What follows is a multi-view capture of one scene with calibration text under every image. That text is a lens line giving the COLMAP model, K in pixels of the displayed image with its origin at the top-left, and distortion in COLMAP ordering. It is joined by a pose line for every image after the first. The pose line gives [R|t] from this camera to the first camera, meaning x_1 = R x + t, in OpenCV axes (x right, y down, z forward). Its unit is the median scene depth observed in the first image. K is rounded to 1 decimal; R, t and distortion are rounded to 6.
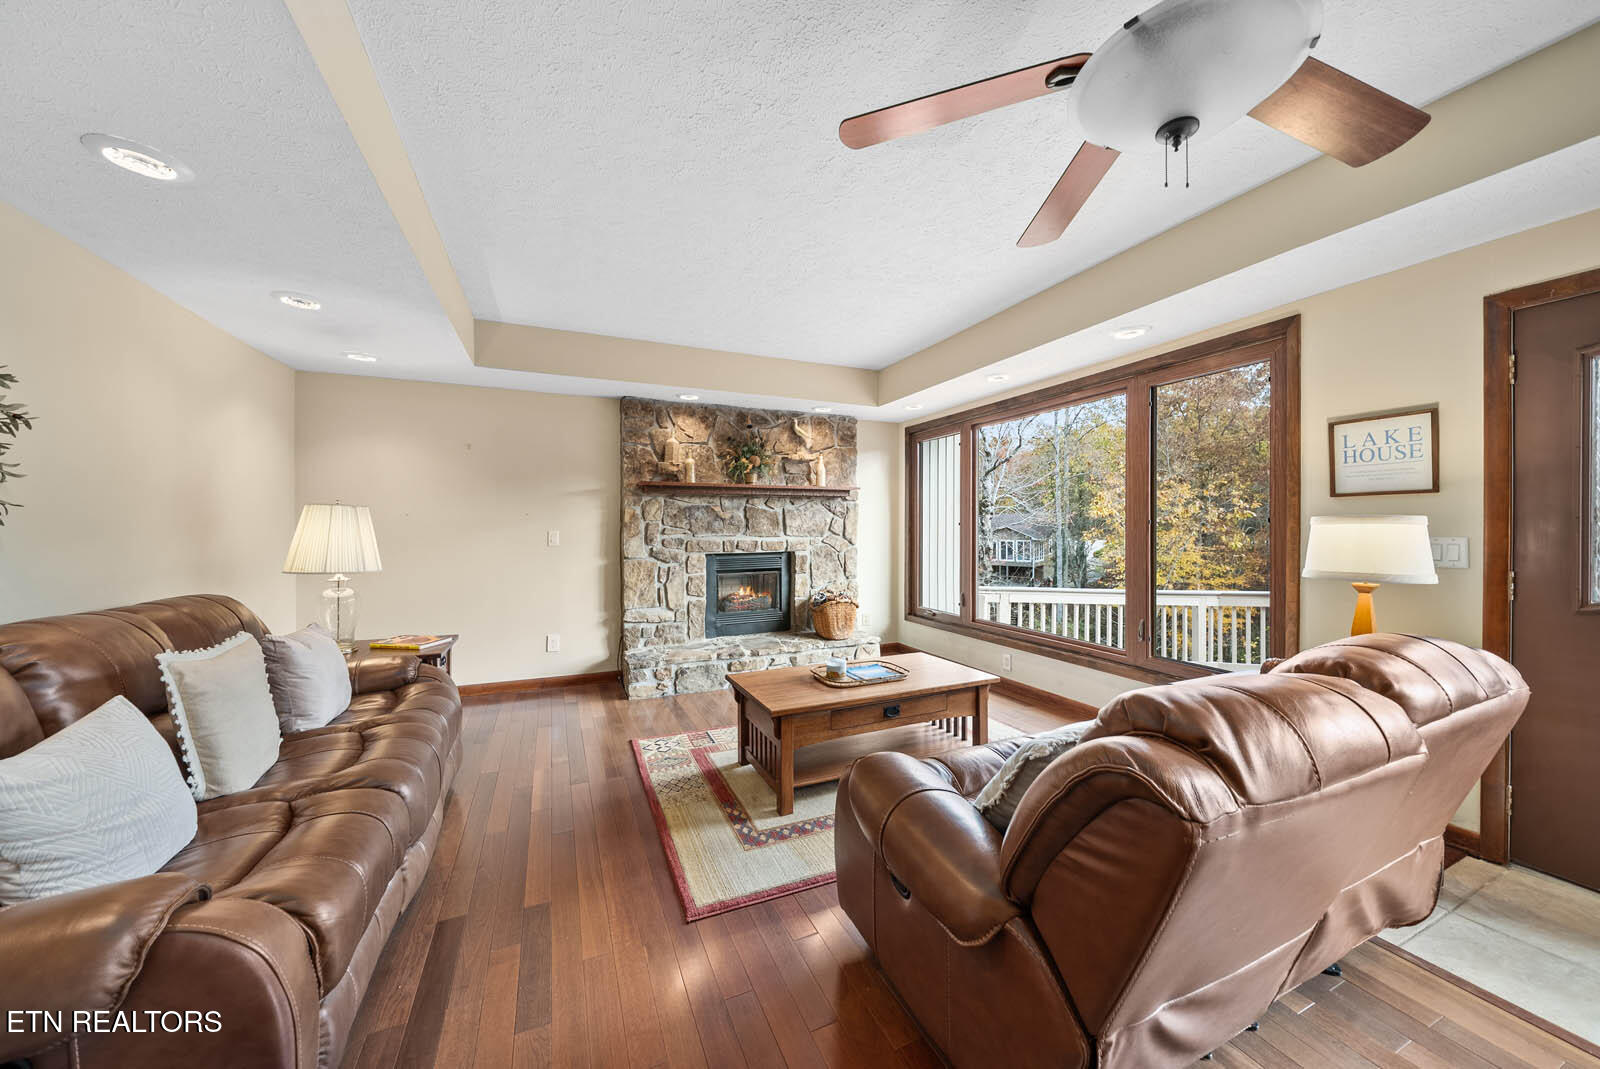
lens RADIAL K [[551.9, 0, 800.6], [0, 551.9, 530.5], [0, 0, 1]] dist [-0.004072, 0.000096]
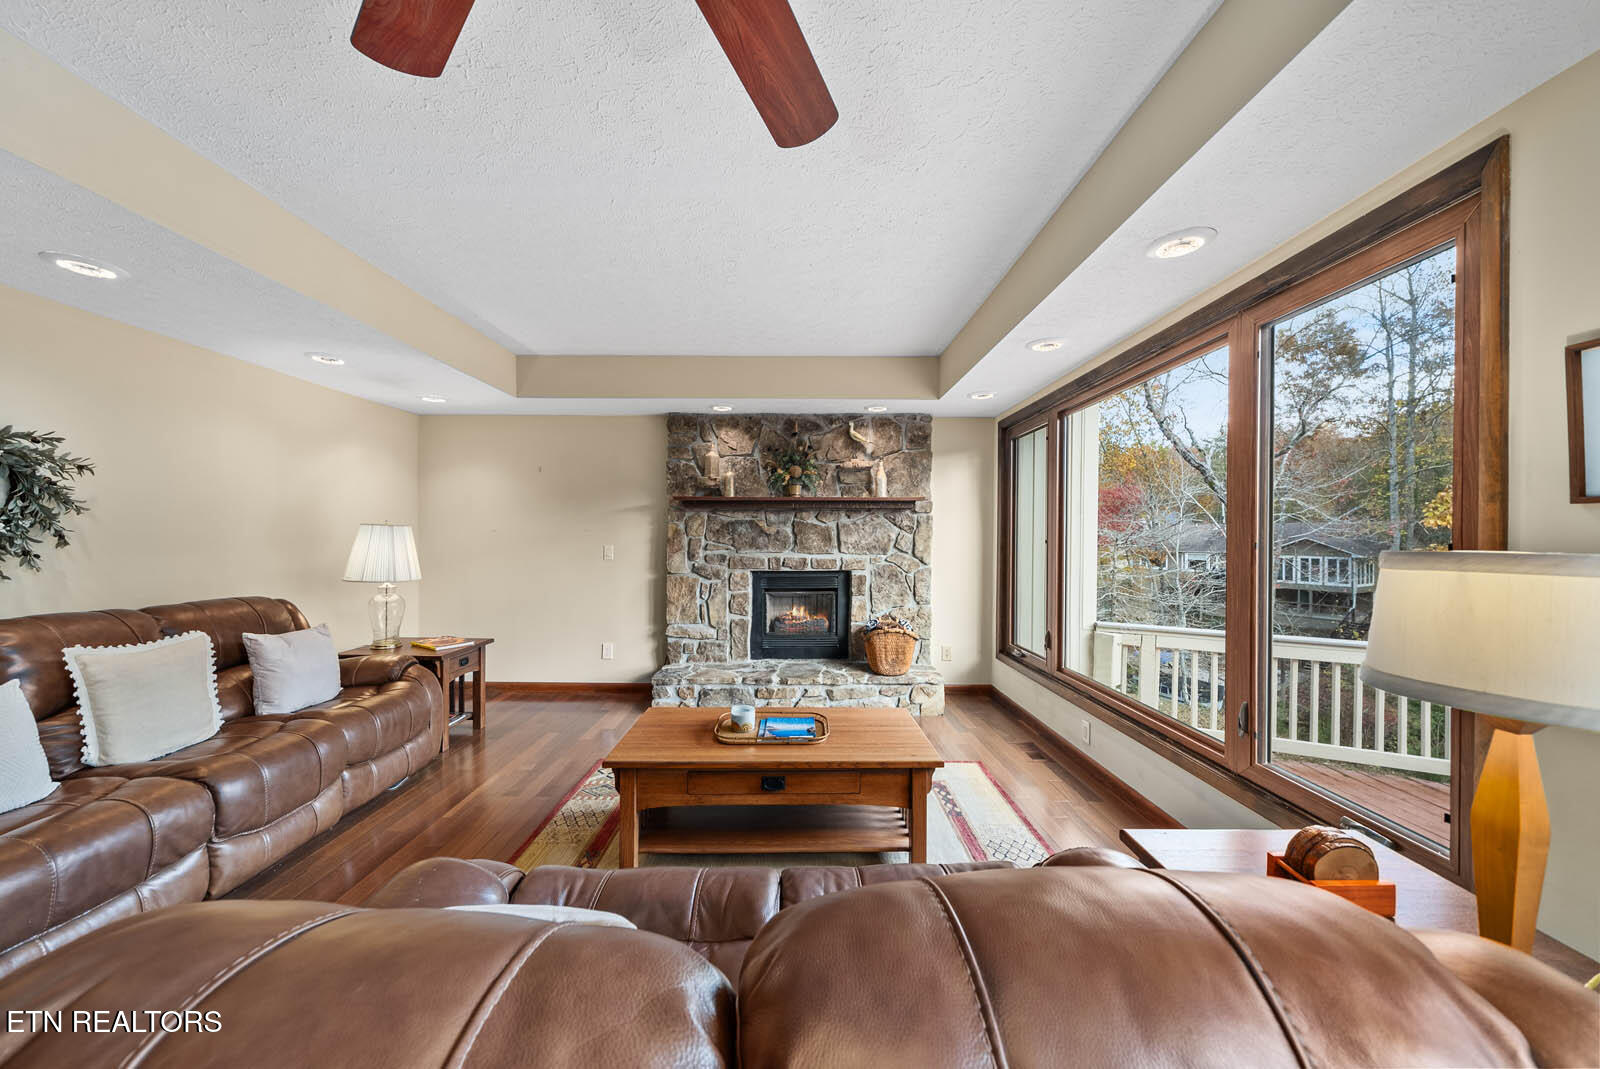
lens RADIAL K [[551.9, 0, 798.3], [0, 551.9, 540.0], [0, 0, 1]] dist [-0.004072, 0.000096]
pose [[0.916658, 0.007644, -0.399599, 0.371189], [-0.007666, 0.999969, 0.001543, -0.017167], [0.399599, 0.001649, 0.916689, 0.207450]]
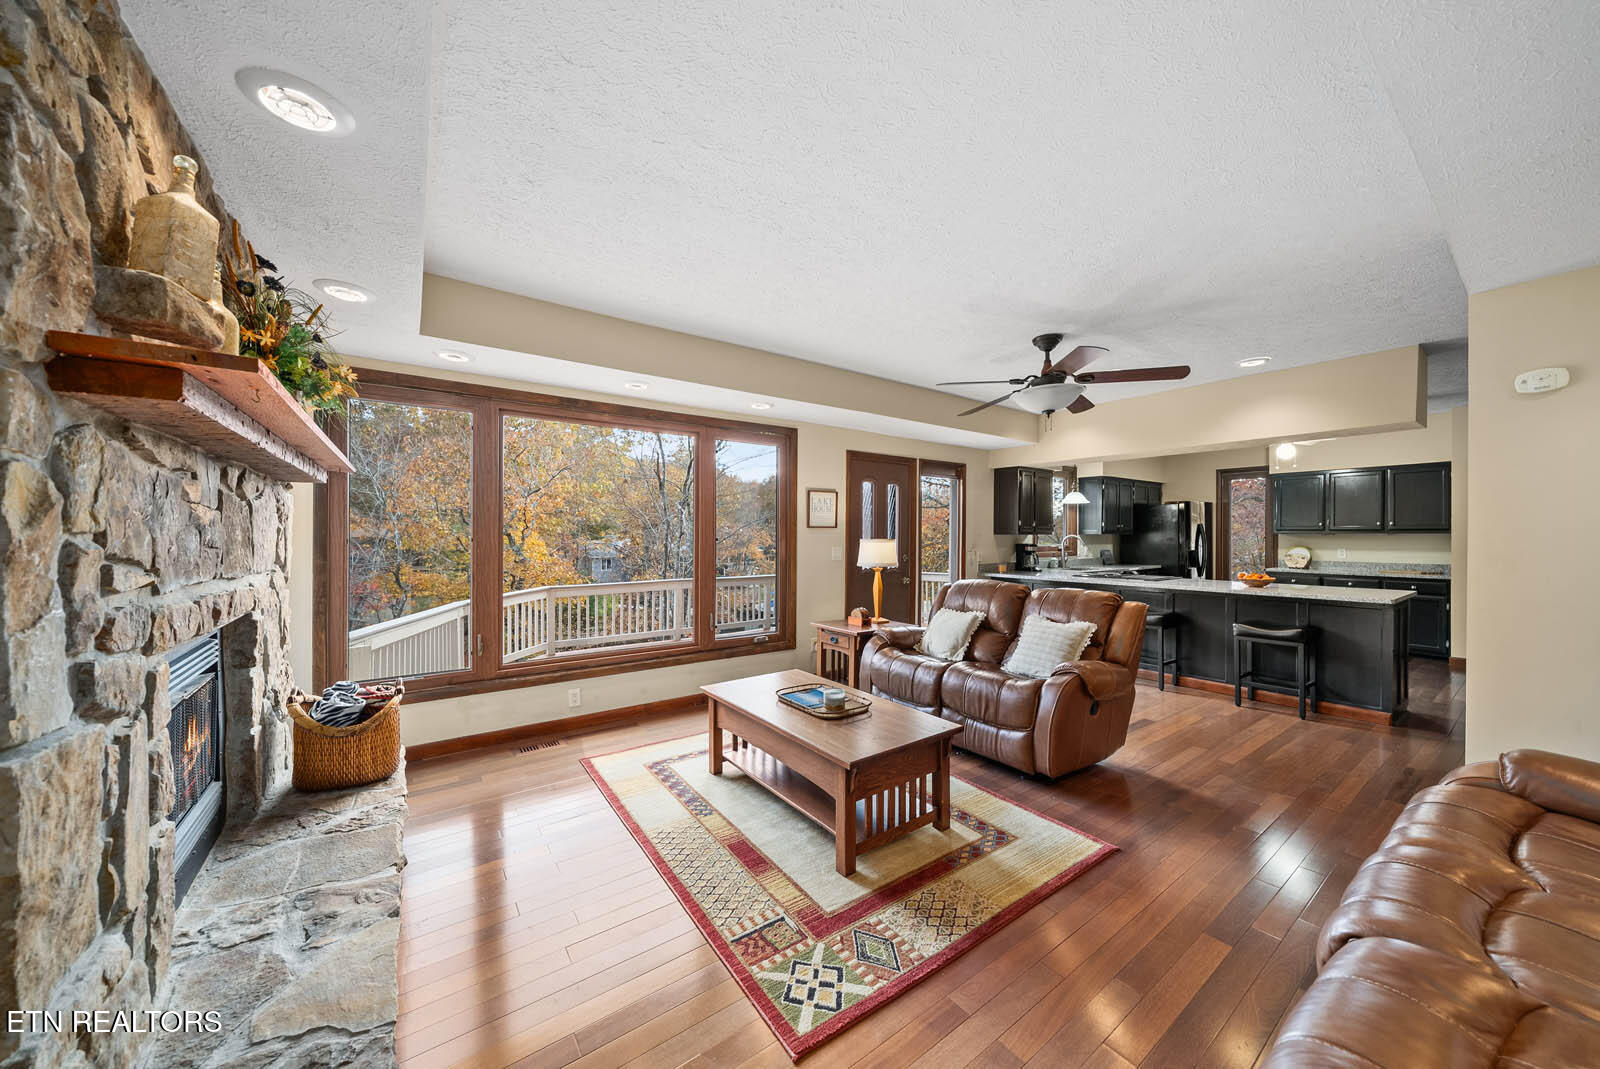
lens RADIAL K [[551.9, 0, 796.3], [0, 551.9, 539.7], [0, 0, 1]] dist [-0.004072, 0.000096]
pose [[-0.196447, -0.005455, 0.980499, -0.651447], [0.003241, 0.999975, 0.006213, -0.021078], [-0.980509, 0.004399, -0.196424, 0.974997]]
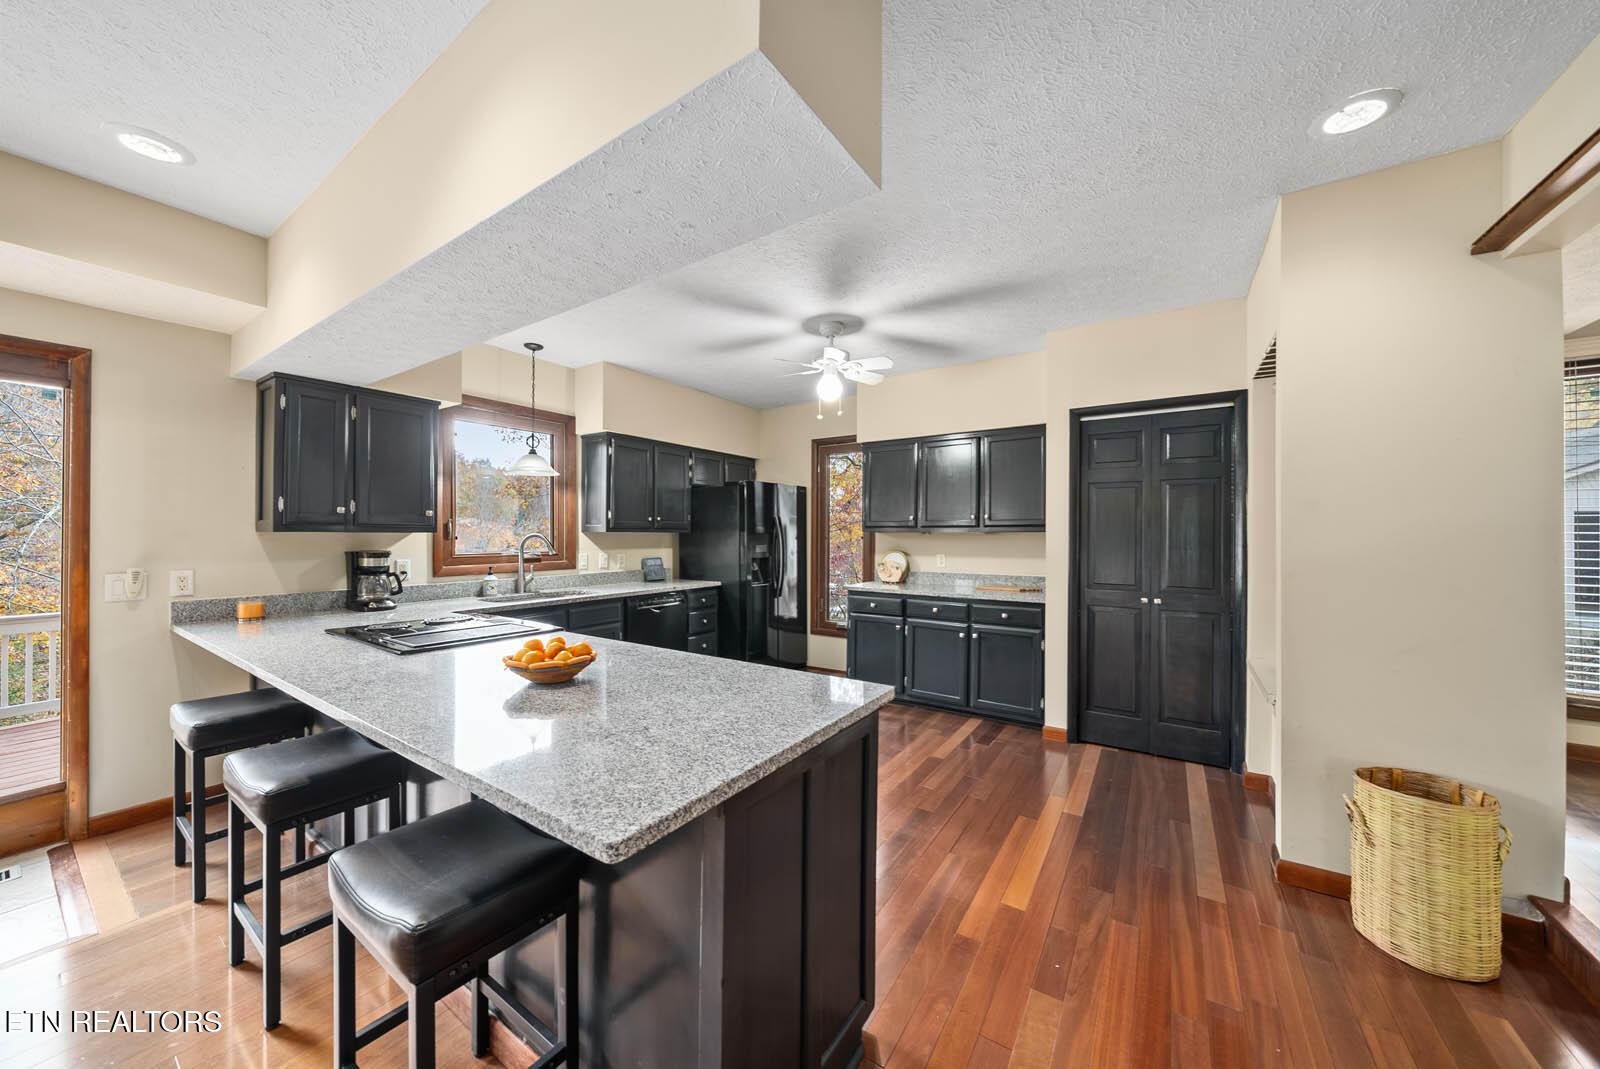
lens RADIAL K [[551.9, 0, 797.3], [0, 551.9, 534.8], [0, 0, 1]] dist [-0.004072, 0.000096]
pose [[-0.528895, 0.001367, 0.848686, -0.103124], [0.002447, 0.999997, -0.000086, -0.017673], [-0.848684, 0.002031, -0.528897, -0.240545]]
